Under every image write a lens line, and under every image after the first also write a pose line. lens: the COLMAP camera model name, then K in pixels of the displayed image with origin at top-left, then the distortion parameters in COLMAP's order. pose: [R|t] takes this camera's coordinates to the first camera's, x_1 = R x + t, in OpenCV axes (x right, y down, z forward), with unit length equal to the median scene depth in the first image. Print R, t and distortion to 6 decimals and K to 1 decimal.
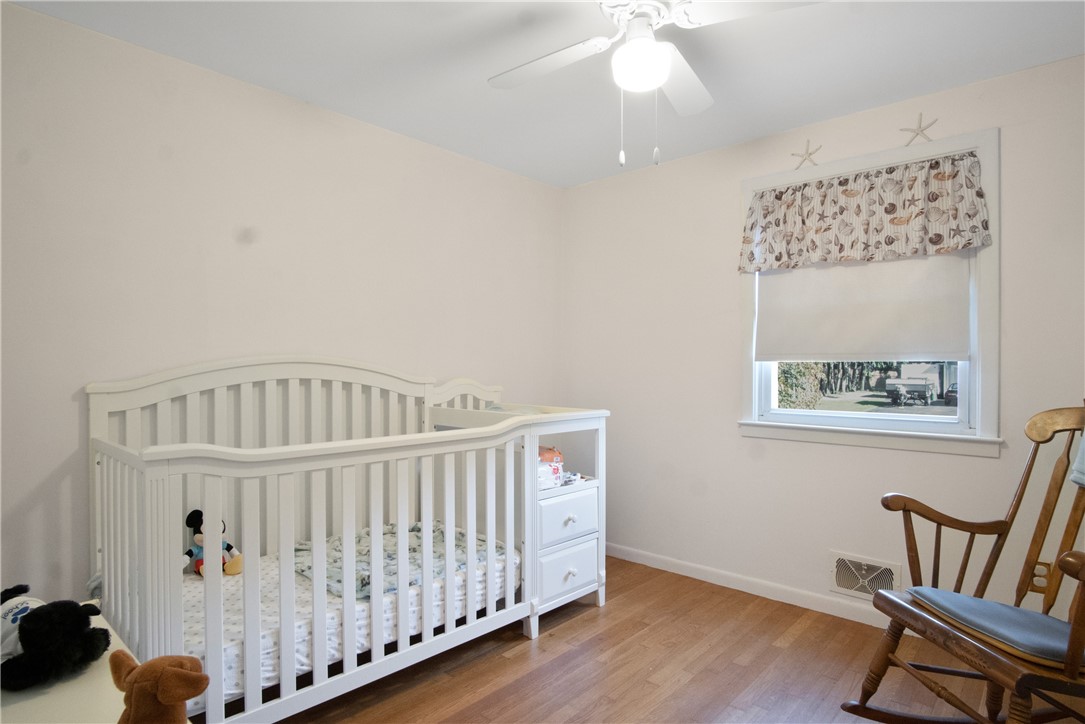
lens RADIAL K [[598.3, 0, 546.5], [0, 598.3, 372.2], [0, 0, 1]] dist [-0.036055, 0.000586]
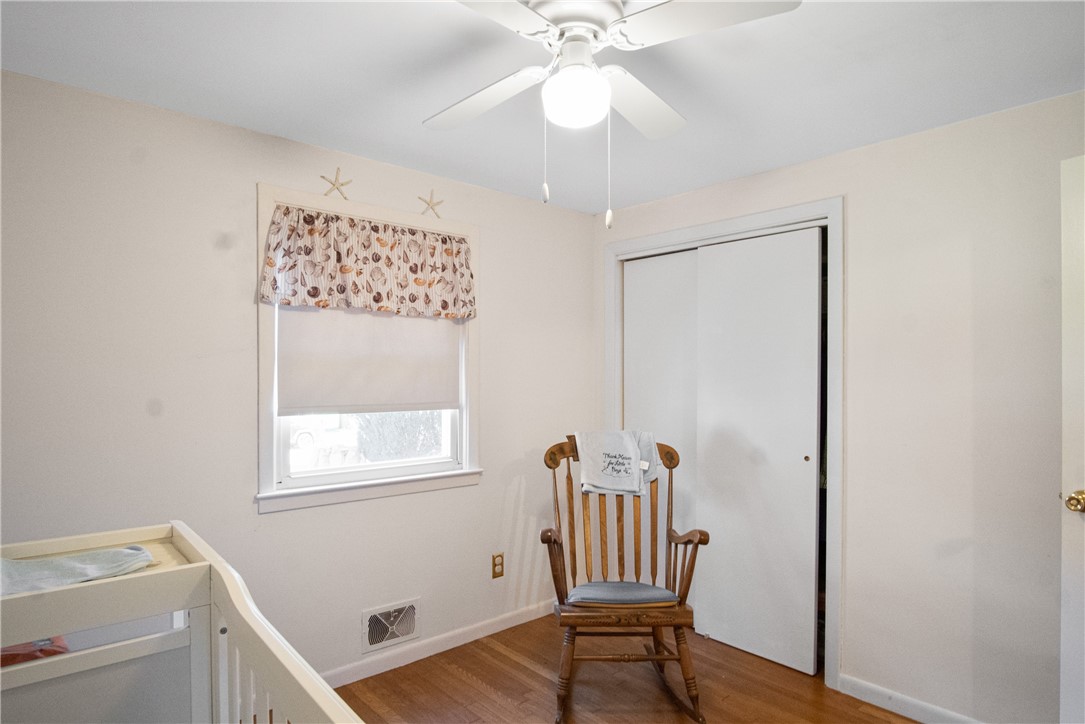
lens RADIAL K [[577.6, 0, 541.6], [0, 577.6, 391.2], [0, 0, 1]] dist [-0.033859, 0.000101]
pose [[0.130876, -0.015187, 0.991282, -0.413003], [0.013045, 0.999822, 0.013595, -0.065656], [-0.991313, 0.011152, 0.131051, 0.624945]]
